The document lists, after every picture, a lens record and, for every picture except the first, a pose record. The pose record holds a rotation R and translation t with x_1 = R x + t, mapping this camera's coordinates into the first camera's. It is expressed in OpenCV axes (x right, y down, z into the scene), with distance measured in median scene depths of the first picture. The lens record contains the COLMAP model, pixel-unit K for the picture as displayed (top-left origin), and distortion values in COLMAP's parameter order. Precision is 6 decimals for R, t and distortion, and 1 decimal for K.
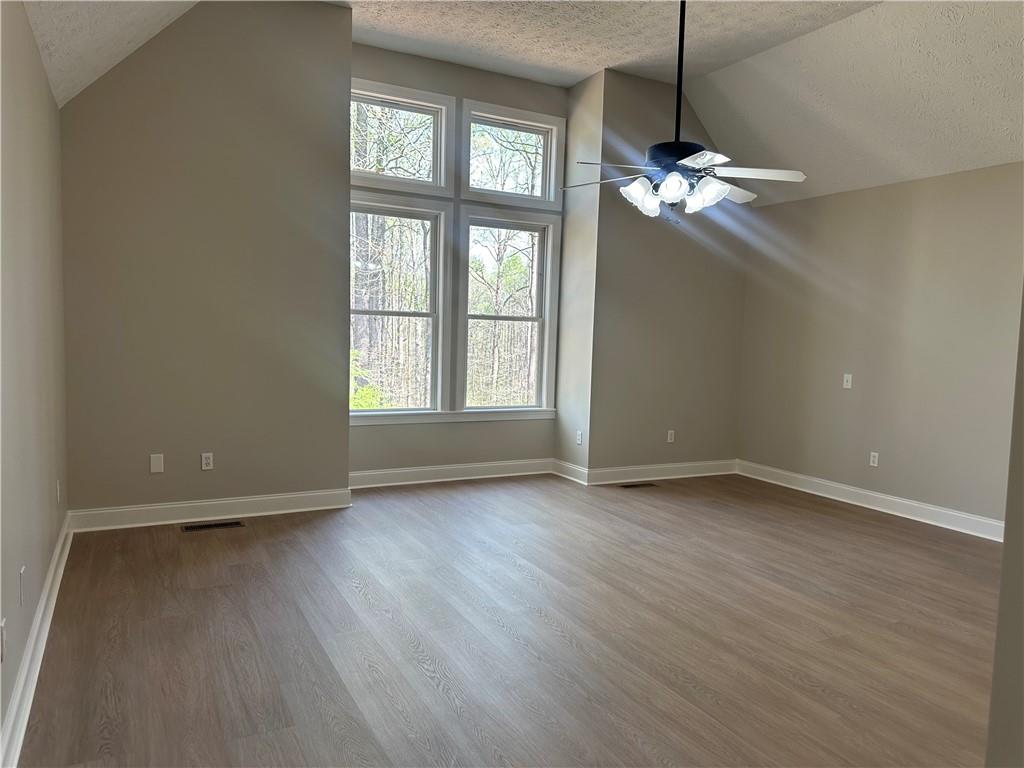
lens RADIAL K [[725.5, 0, 508.0], [0, 725.5, 385.0], [0, 0, 1]] dist [0.042911, -0.056990]
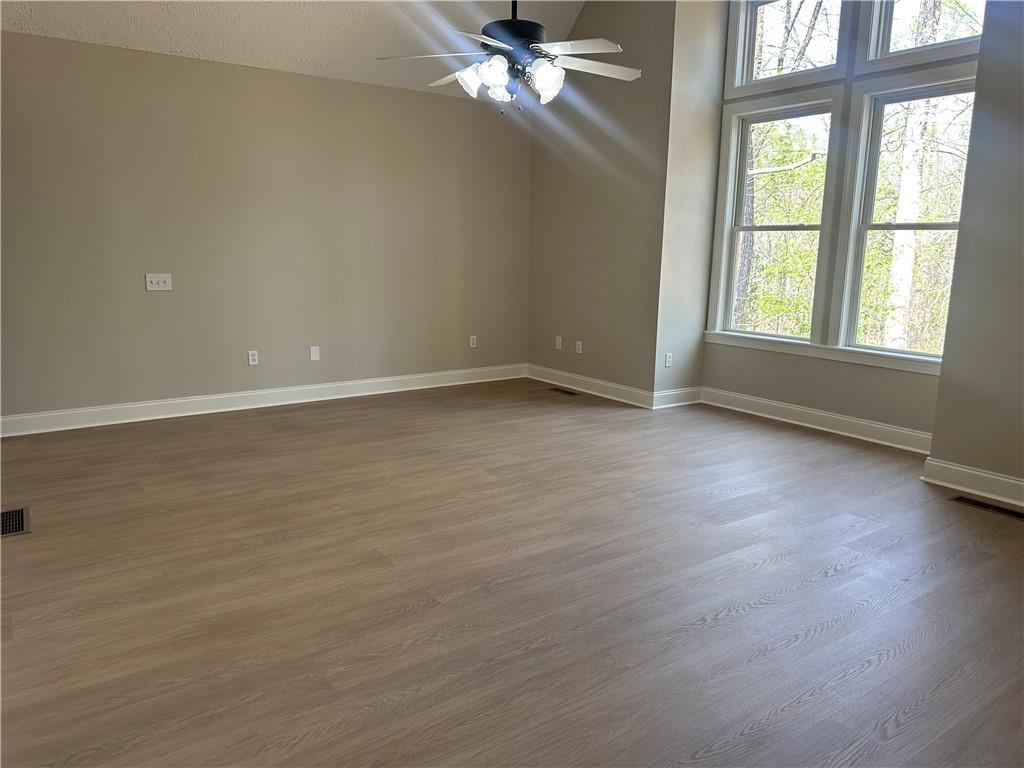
lens RADIAL K [[725.5, 0, 509.7], [0, 725.5, 386.8], [0, 0, 1]] dist [0.042911, -0.056990]
pose [[0.110887, 0.155087, -0.981658, 1.109658], [-0.087824, 0.985414, 0.145760, -0.010410], [0.989945, 0.070051, 0.122890, 0.859208]]
